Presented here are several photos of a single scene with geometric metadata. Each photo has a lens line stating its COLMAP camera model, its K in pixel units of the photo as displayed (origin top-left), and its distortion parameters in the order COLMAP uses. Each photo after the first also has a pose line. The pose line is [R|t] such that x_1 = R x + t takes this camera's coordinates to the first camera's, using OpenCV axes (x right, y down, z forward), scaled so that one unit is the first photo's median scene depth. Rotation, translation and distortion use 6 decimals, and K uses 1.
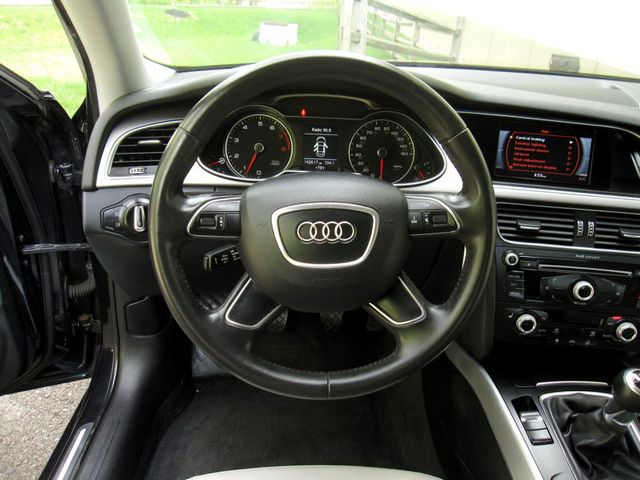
lens RADIAL K [[520.7, 0, 330.1], [0, 520.7, 238.9], [0, 0, 1]] dist [-0.078444, 0.000434]
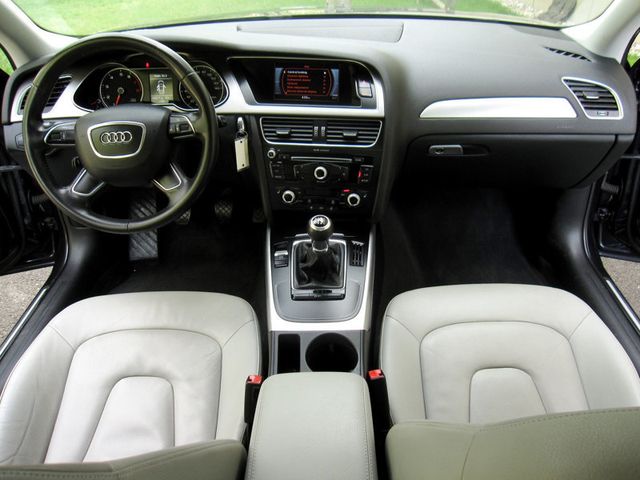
lens RADIAL K [[520.7, 0, 330.1], [0, 520.7, 238.9], [0, 0, 1]] dist [-0.078444, 0.000434]
pose [[0.997243, -0.032100, -0.066896, 0.614158], [0.040111, 0.991710, 0.122072, 0.107084], [0.062423, -0.124419, 0.990264, -0.548210]]
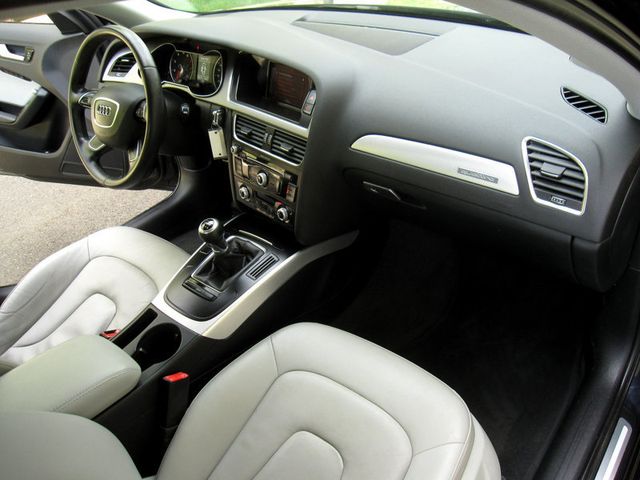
lens RADIAL K [[520.7, 0, 330.1], [0, 520.7, 238.9], [0, 0, 1]] dist [-0.078444, 0.000434]
pose [[0.751038, 0.287830, -0.594219, 1.611469], [-0.171407, 0.954118, 0.245517, -0.144219], [0.637622, -0.082539, 0.765915, -0.085180]]
